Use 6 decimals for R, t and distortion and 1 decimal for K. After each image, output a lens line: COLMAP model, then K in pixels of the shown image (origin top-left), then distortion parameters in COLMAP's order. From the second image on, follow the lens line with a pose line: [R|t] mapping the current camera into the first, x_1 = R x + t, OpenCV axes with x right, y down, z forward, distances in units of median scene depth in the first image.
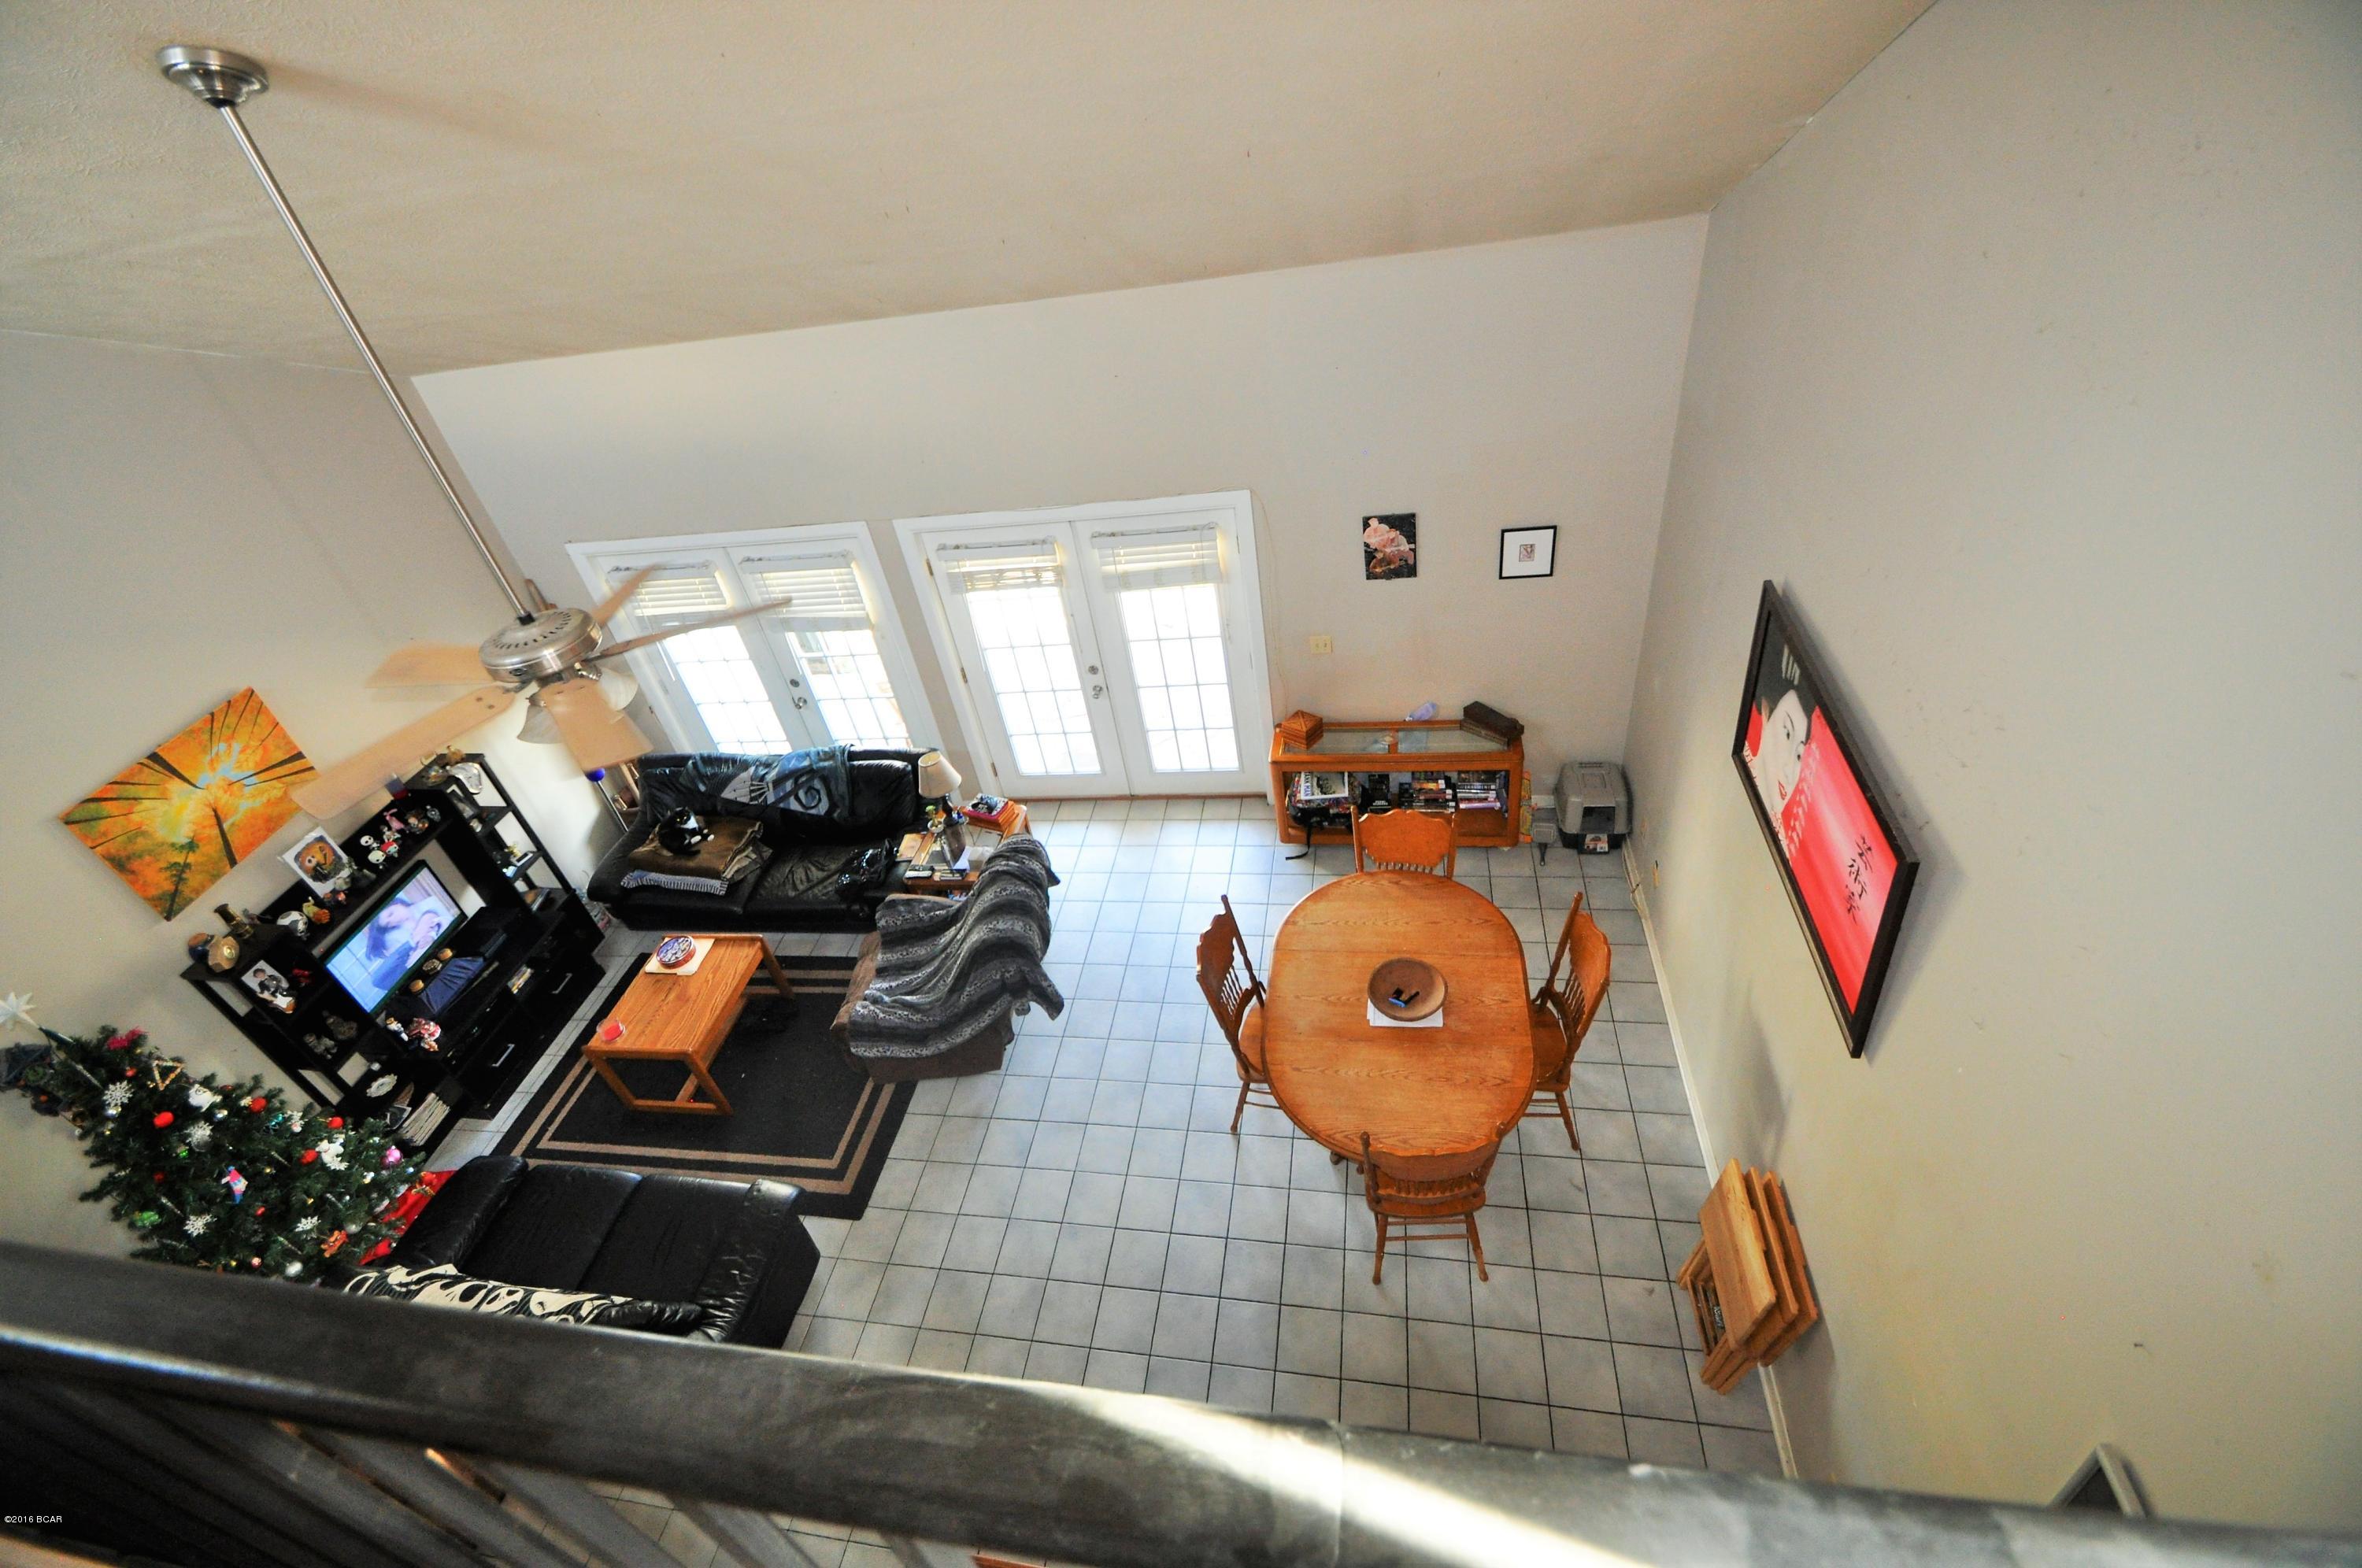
lens RADIAL K [[1046.2, 0, 1174.6], [0, 1046.2, 785.5], [0, 0, 1]] dist [0.000616, 0.000061]
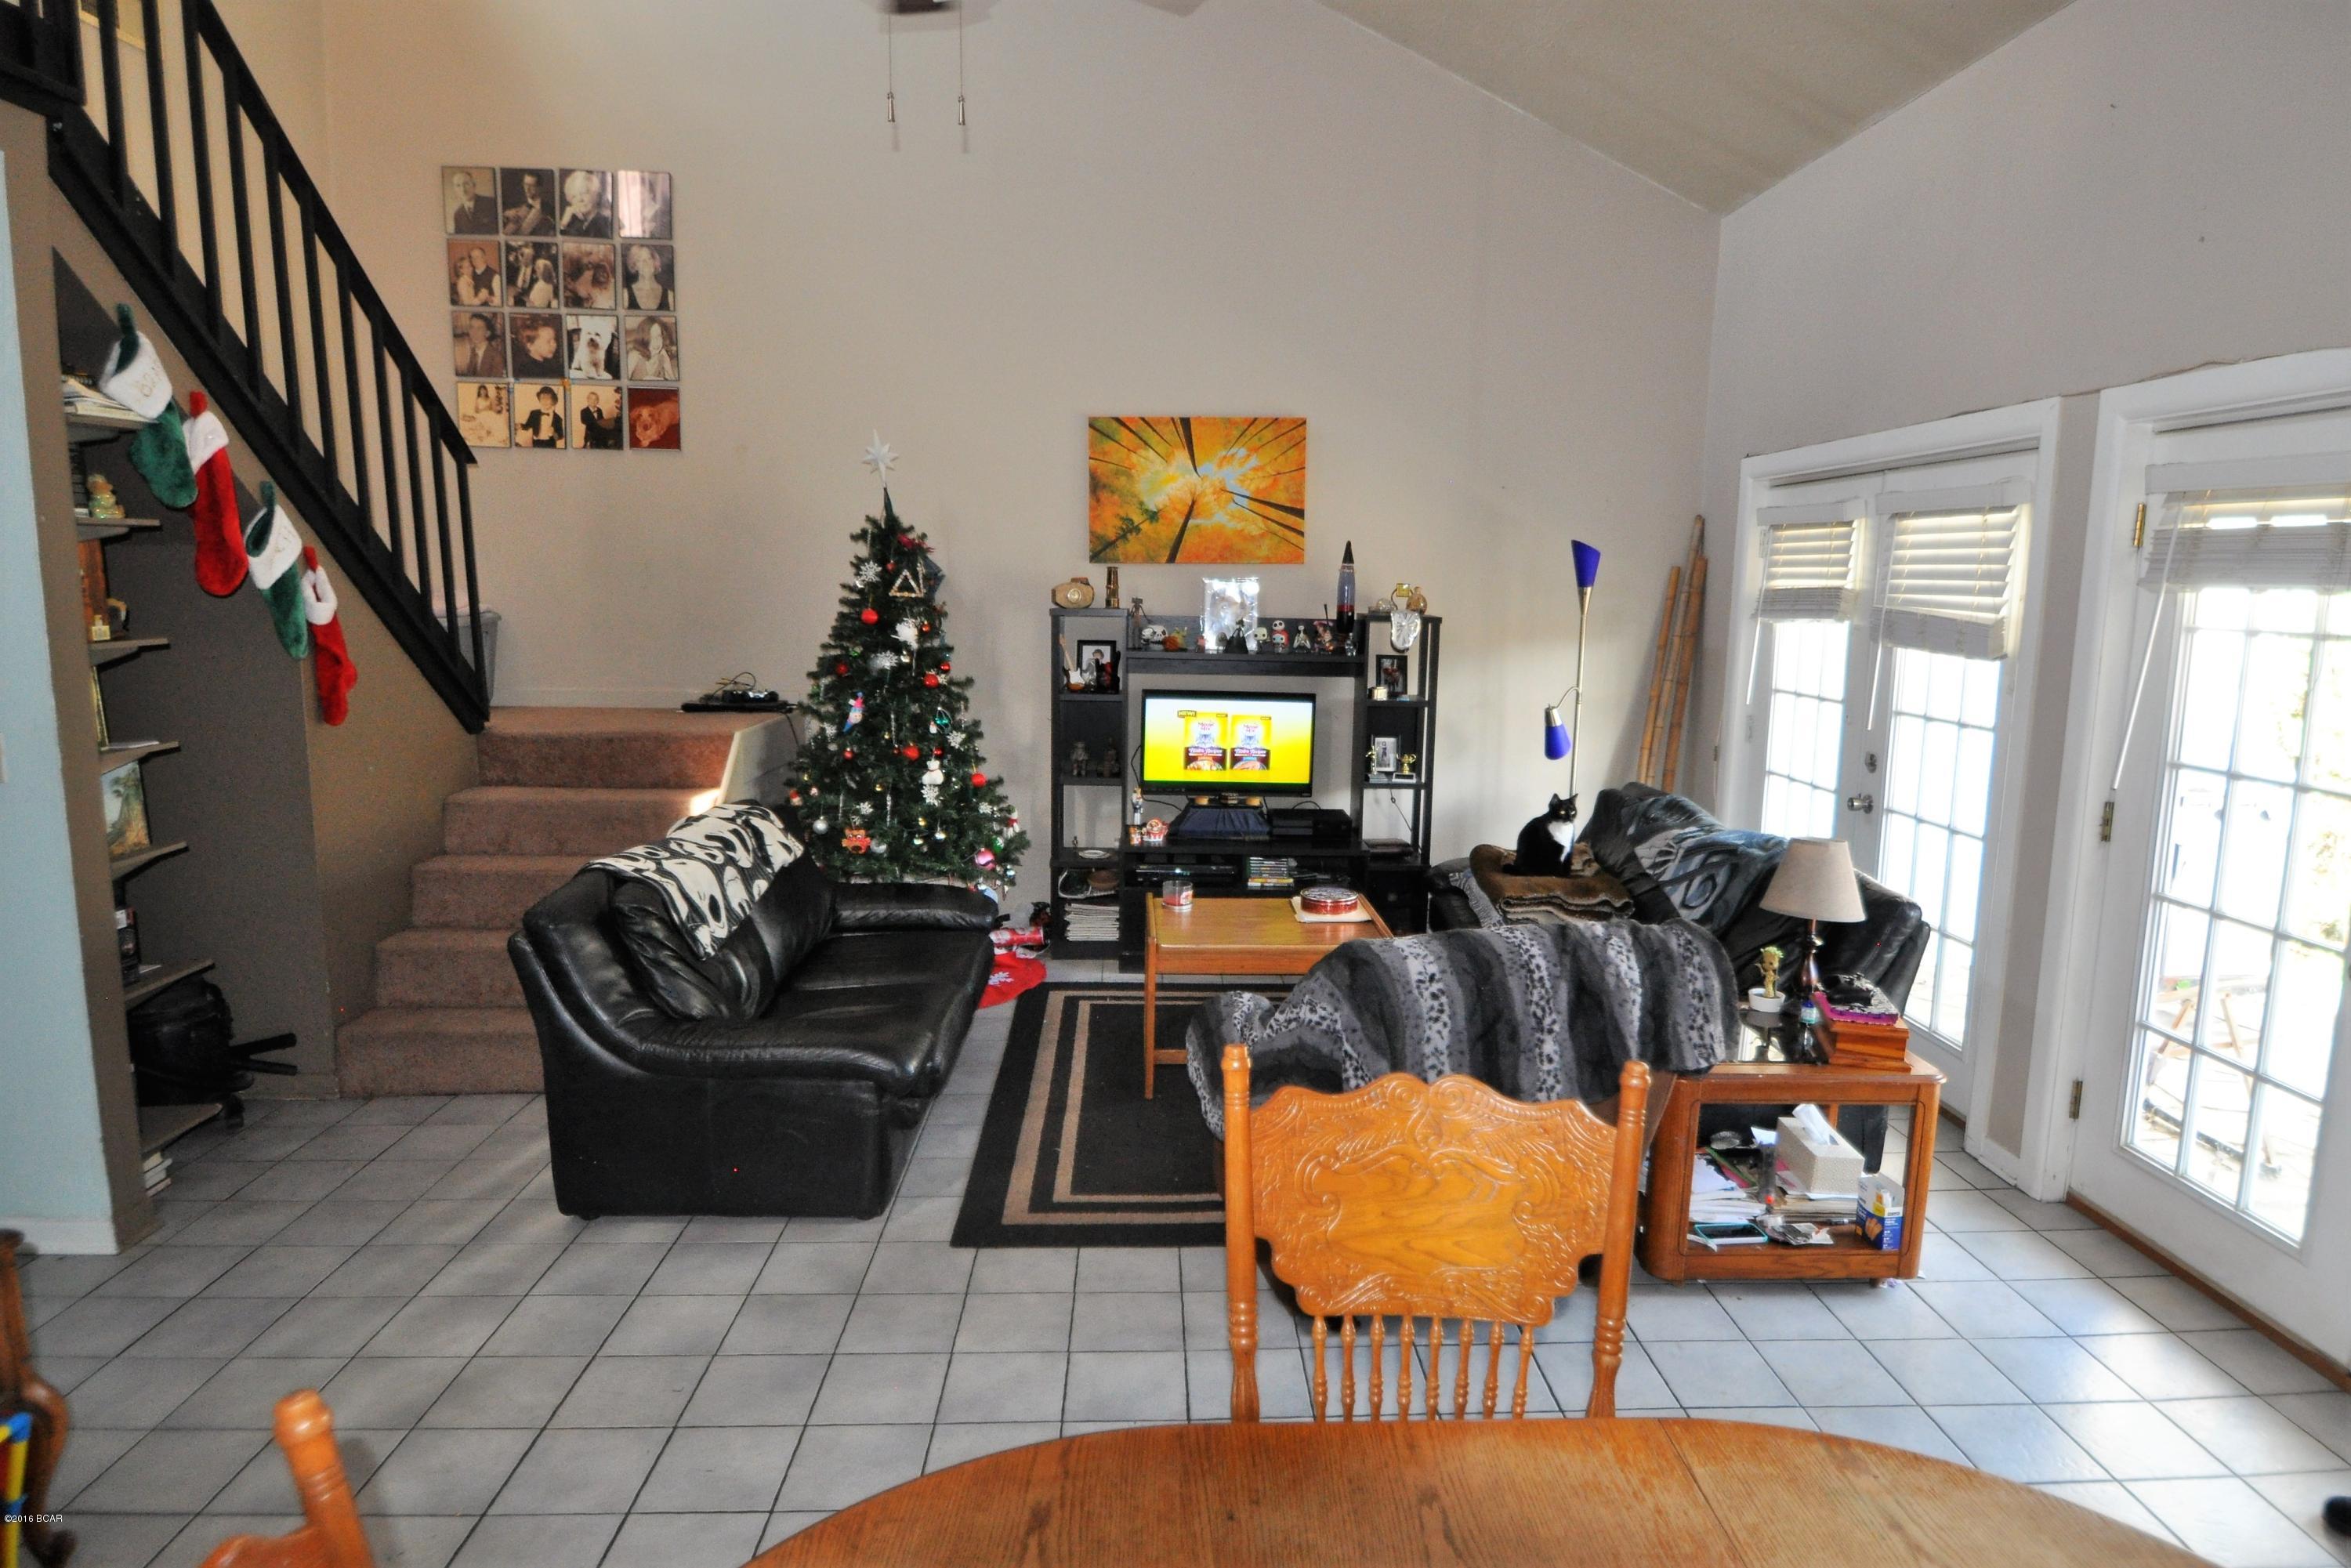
lens RADIAL K [[1381.2, 0, 1196.1], [0, 1381.2, 774.3], [0, 0, 1]] dist [-0.005219, 0.000245]
pose [[0.200855, 0.300878, -0.932271, 0.308528], [-0.644389, 0.757371, 0.105599, 0.074965], [0.737848, 0.579535, 0.346004, 0.699601]]
